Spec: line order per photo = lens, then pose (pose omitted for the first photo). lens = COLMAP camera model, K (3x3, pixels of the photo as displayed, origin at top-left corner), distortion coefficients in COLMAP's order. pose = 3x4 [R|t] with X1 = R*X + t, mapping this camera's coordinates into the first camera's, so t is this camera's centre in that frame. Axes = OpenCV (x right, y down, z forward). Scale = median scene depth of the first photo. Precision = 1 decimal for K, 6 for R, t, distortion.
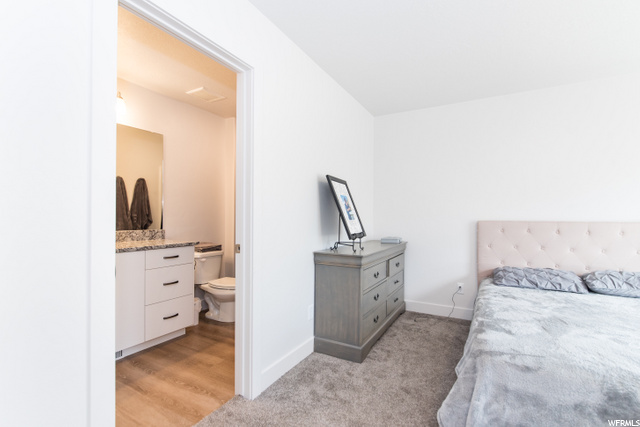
lens RADIAL K [[294.8, 0, 320.1], [0, 294.8, 217.8], [0, 0, 1]] dist [0.003917, 0.000583]
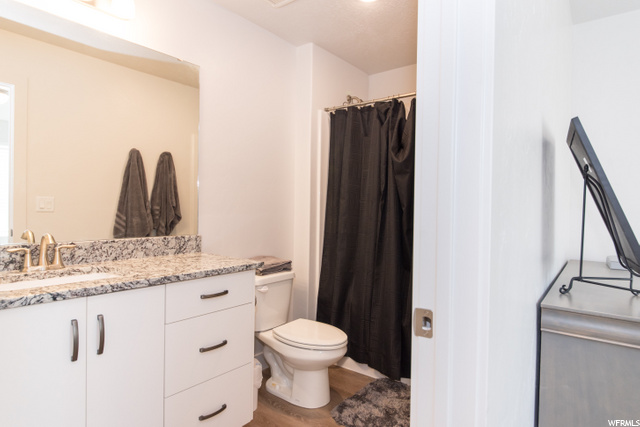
lens RADIAL K [[366.3, 0, 319.8], [0, 366.3, 212.1], [0, 0, 1]] dist [0.002823, -0.001138]
pose [[0.987586, 0.011592, -0.156649, -0.210453], [-0.011082, 0.999930, 0.004125, -0.009204], [0.156686, -0.002337, 0.987646, 0.375544]]
